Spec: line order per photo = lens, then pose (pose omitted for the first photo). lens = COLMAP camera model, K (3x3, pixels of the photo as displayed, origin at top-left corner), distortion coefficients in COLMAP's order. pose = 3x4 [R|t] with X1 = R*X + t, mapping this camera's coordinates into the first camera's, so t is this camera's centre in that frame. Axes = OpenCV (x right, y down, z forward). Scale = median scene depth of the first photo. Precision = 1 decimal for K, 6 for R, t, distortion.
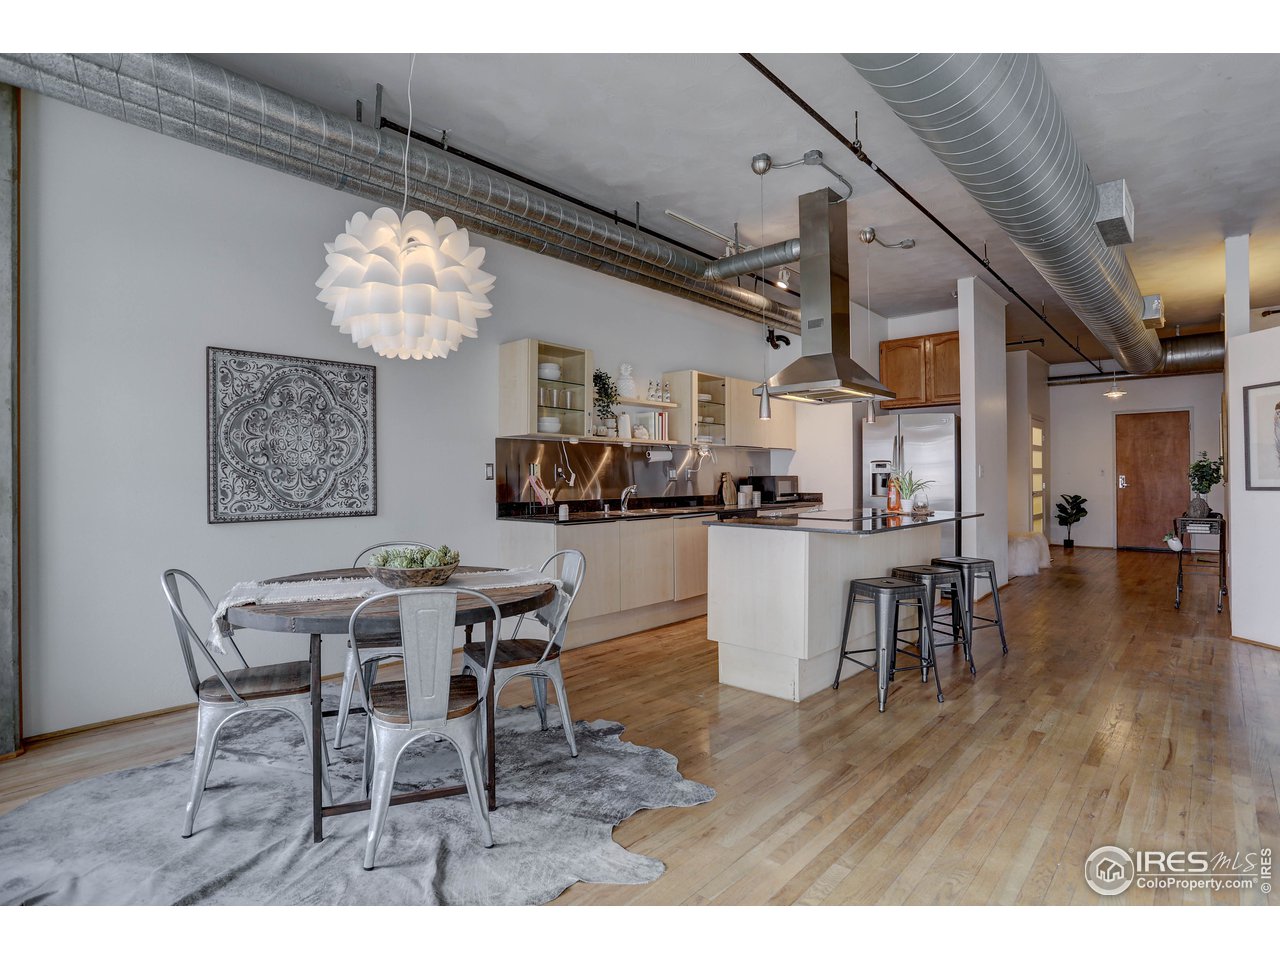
lens RADIAL K [[639.1, 0, 637.1], [0, 639.1, 479.9], [0, 0, 1]] dist [-0.075300, 0.034716]
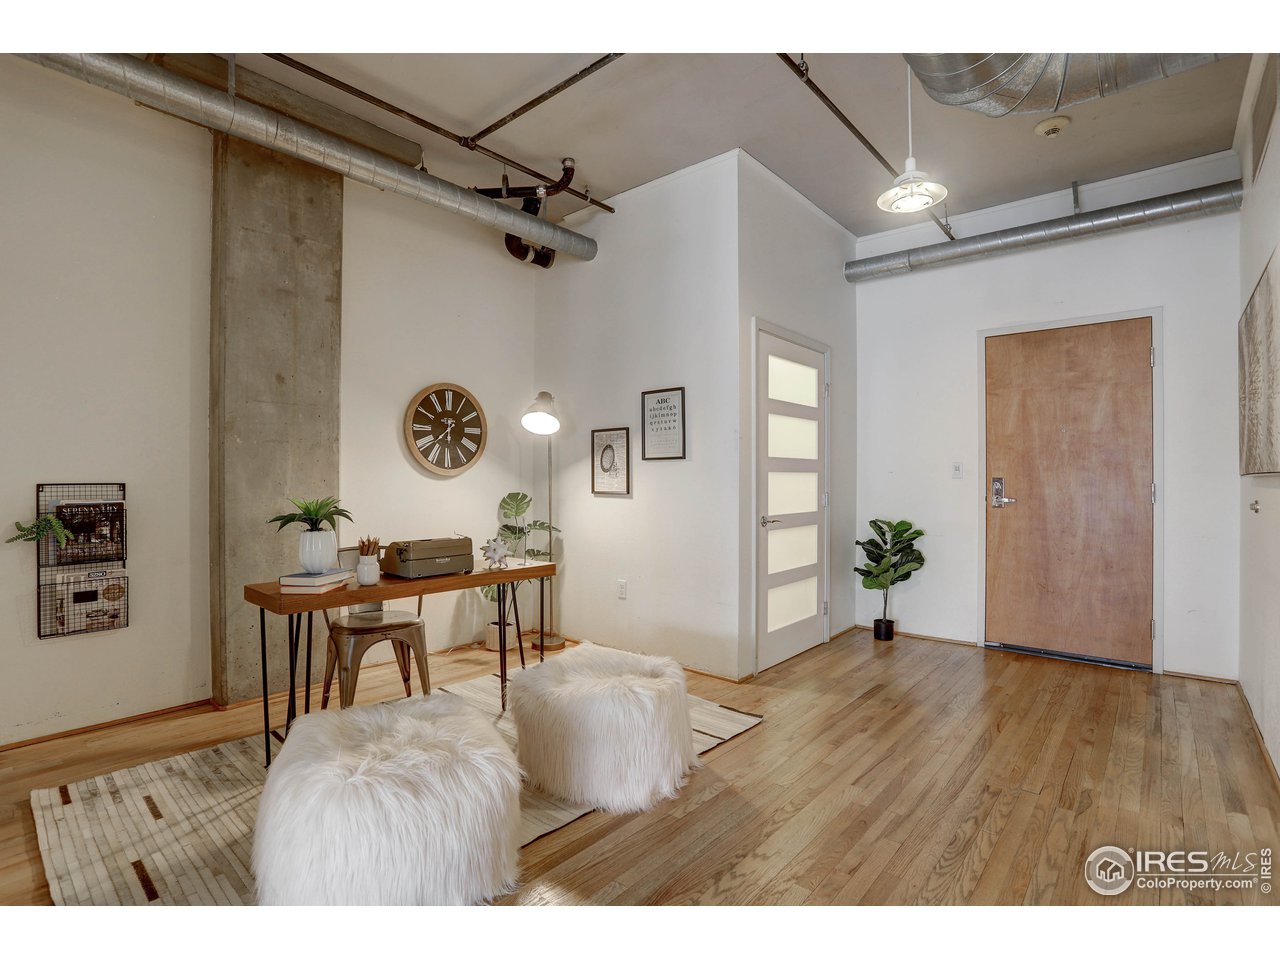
lens RADIAL K [[618.5, 0, 637.8], [0, 618.5, 482.3], [0, 0, 1]] dist [-0.070880, 0.028869]
pose [[0.999384, 0.008655, 0.034009, 0.524594], [-0.008712, 0.999961, 0.001535, -0.002601], [-0.033994, -0.001830, 0.999420, 0.593220]]
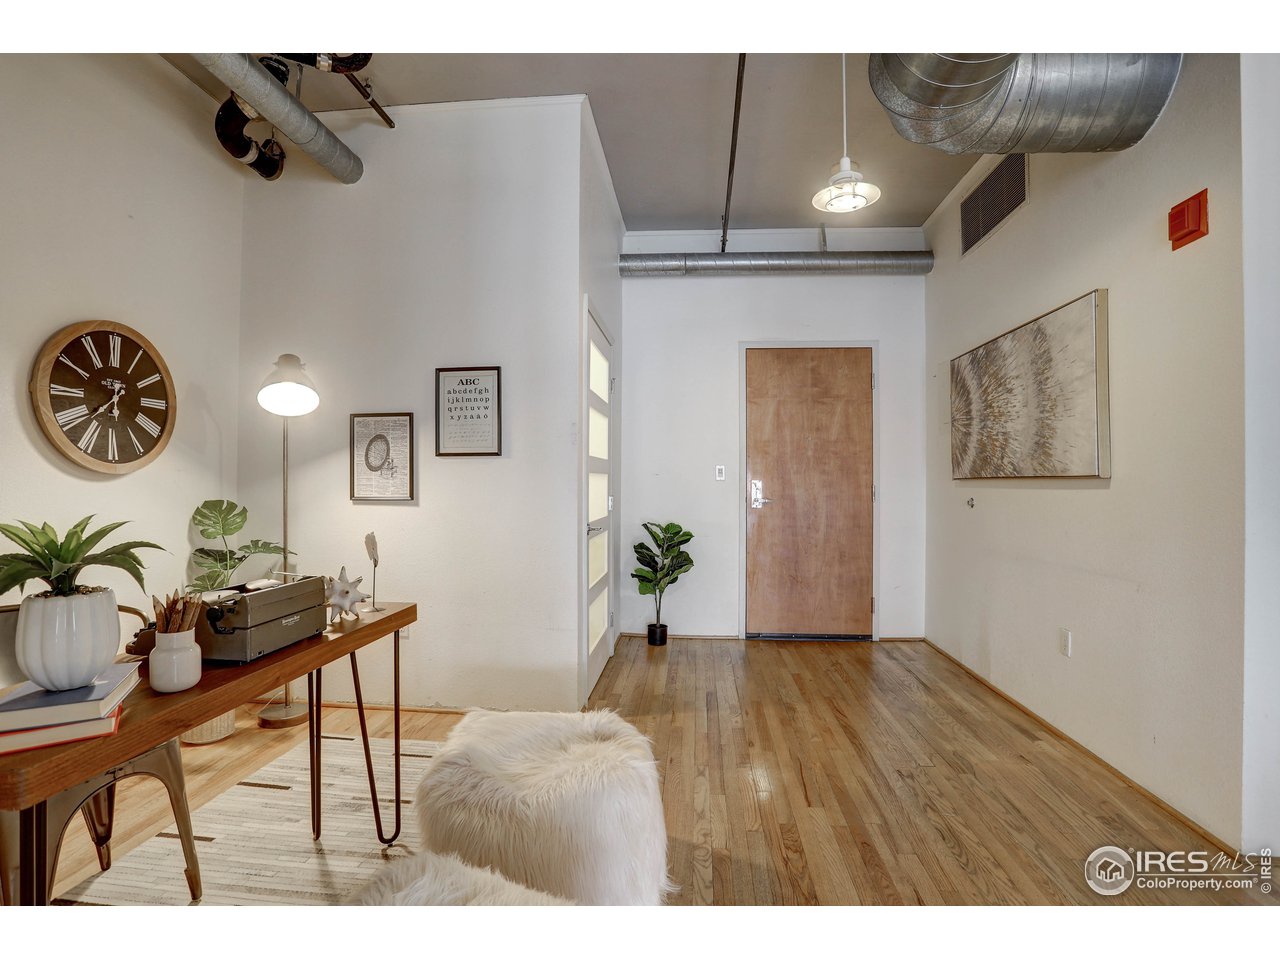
lens RADIAL K [[639.1, 0, 637.1], [0, 639.1, 479.9], [0, 0, 1]] dist [-0.075300, 0.034716]
pose [[0.795331, 0.012058, 0.606055, 0.428322], [-0.007657, 0.999922, -0.009846, -0.002028], [-0.606127, 0.003190, 0.795361, 0.679906]]
